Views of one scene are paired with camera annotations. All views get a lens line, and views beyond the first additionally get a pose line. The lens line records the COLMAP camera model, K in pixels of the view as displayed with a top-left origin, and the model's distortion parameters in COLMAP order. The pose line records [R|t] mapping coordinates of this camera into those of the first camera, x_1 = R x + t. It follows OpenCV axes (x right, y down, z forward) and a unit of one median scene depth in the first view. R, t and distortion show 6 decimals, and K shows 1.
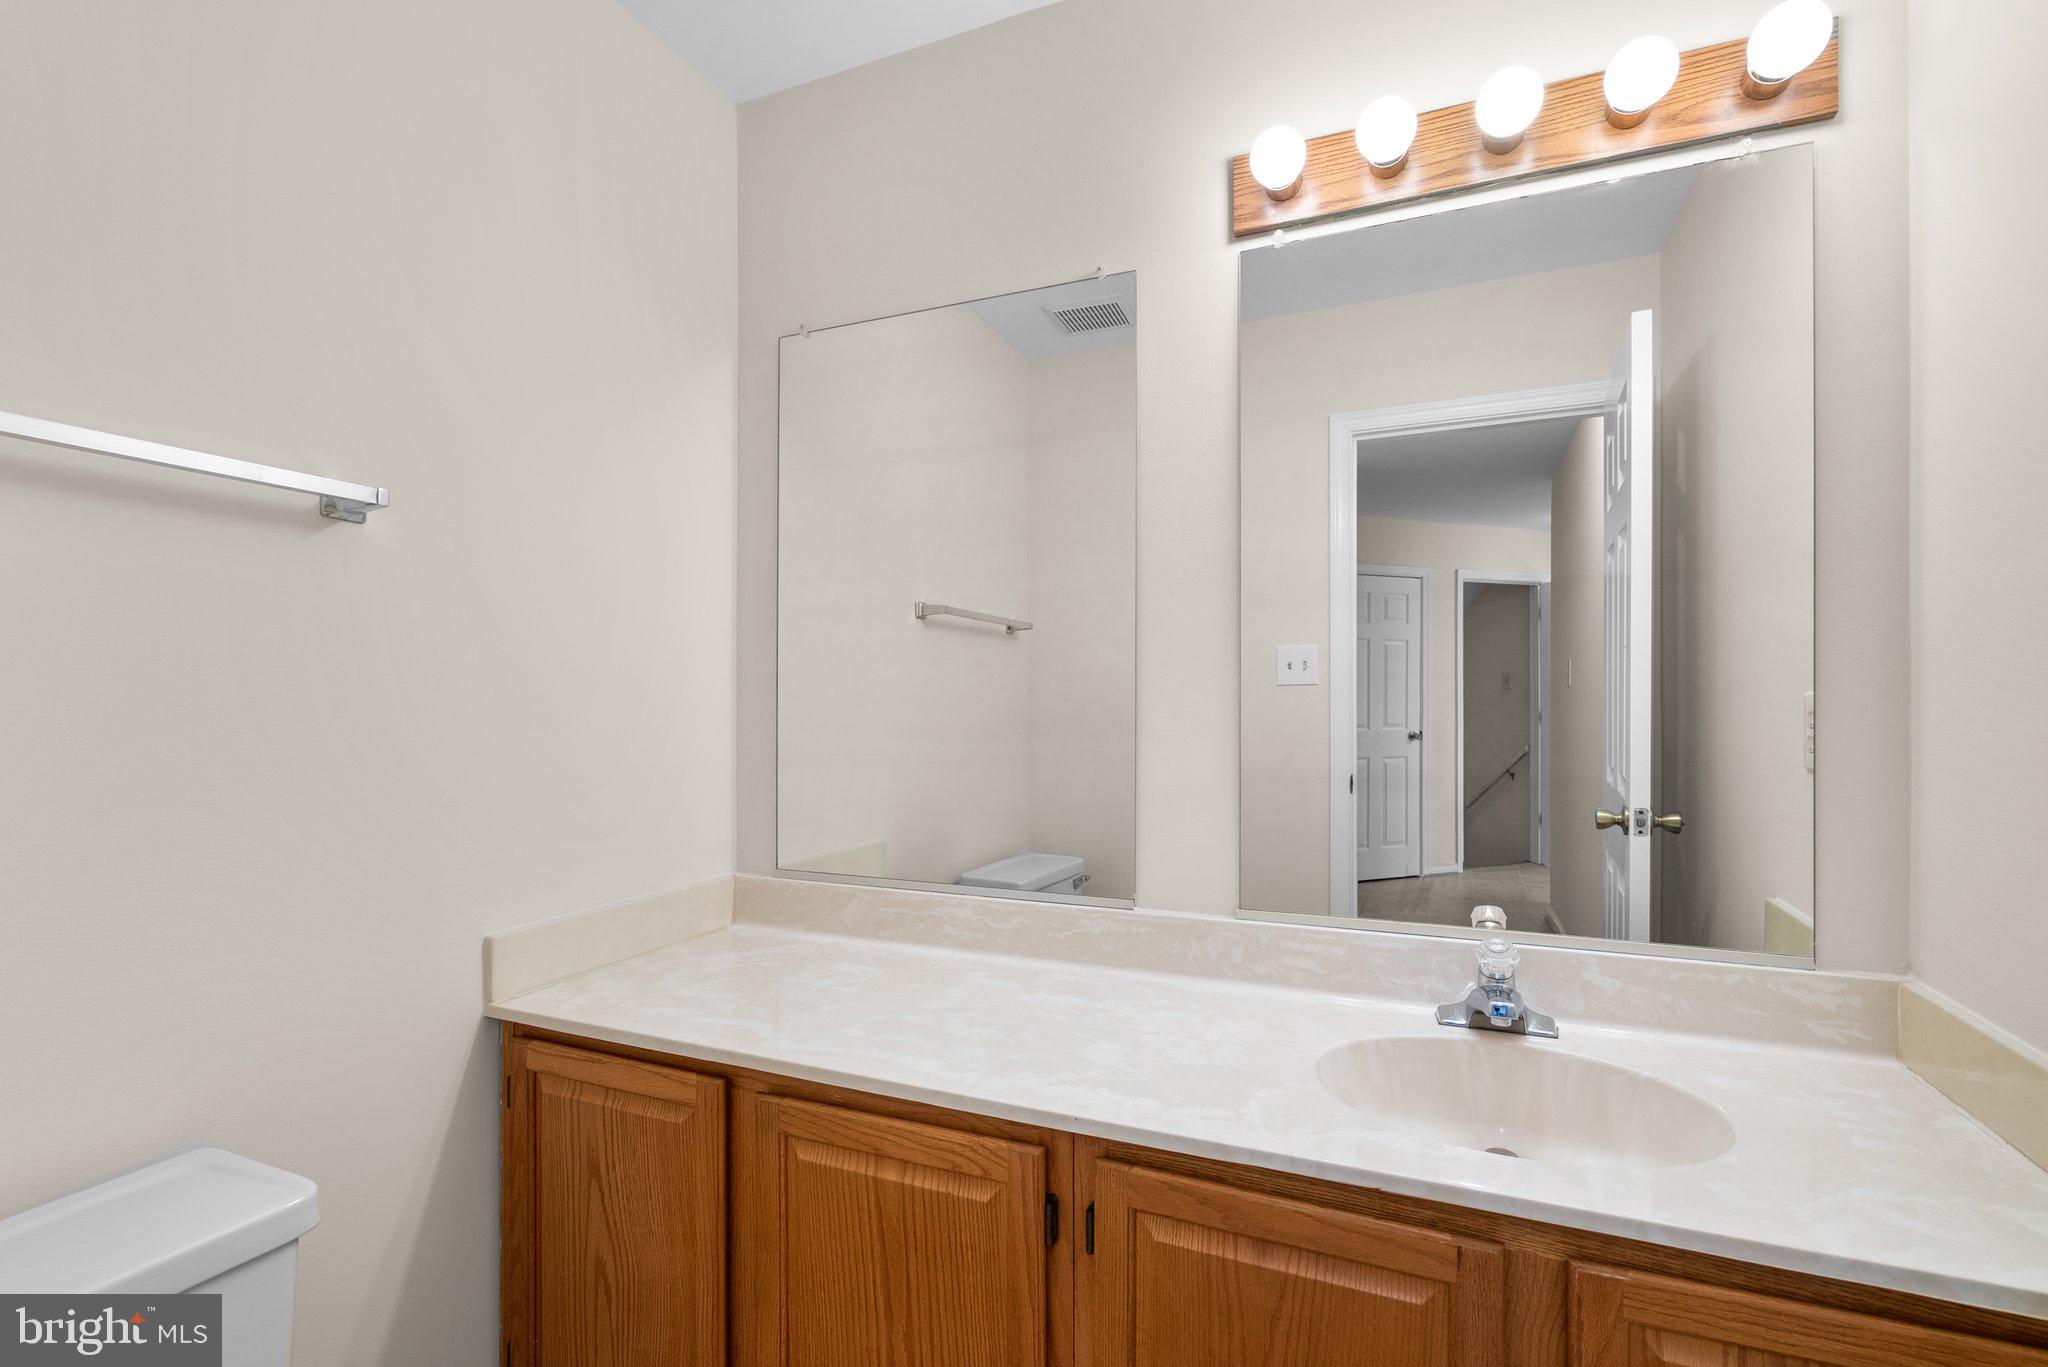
lens RADIAL K [[948.2, 0, 1019.8], [0, 948.2, 688.9], [0, 0, 1]] dist [-0.005688, -0.000555]
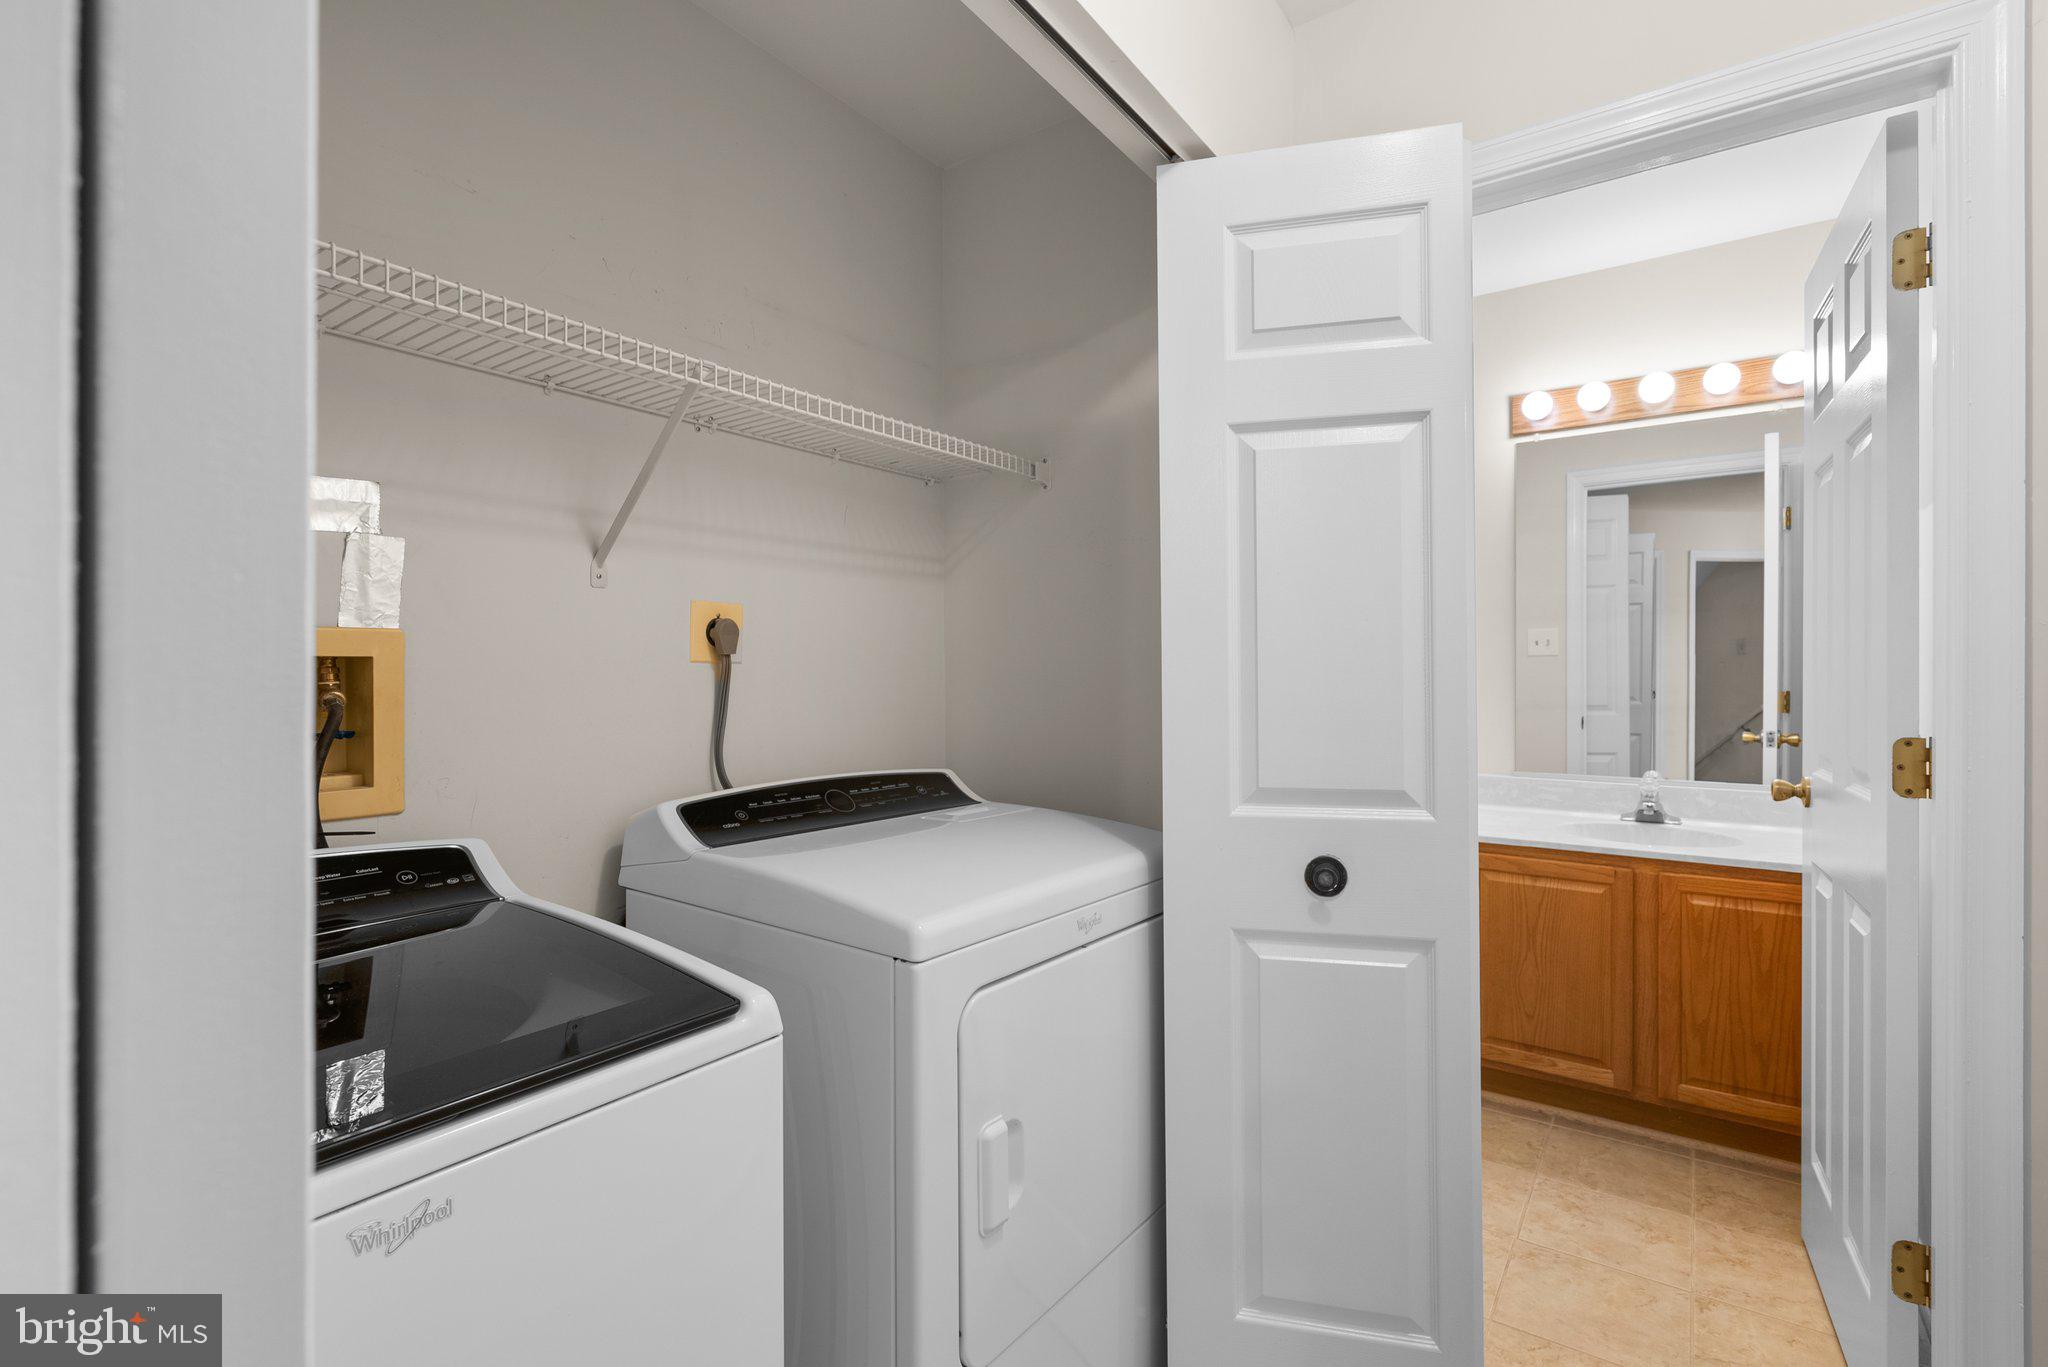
lens RADIAL K [[948.2, 0, 1034.2], [0, 948.2, 664.3], [0, 0, 1]] dist [-0.005688, -0.000555]
pose [[0.980073, -0.003411, -0.198606, -0.401087], [0.005328, 0.999944, 0.009122, -0.018607], [0.198564, -0.009999, 0.980037, -1.268704]]
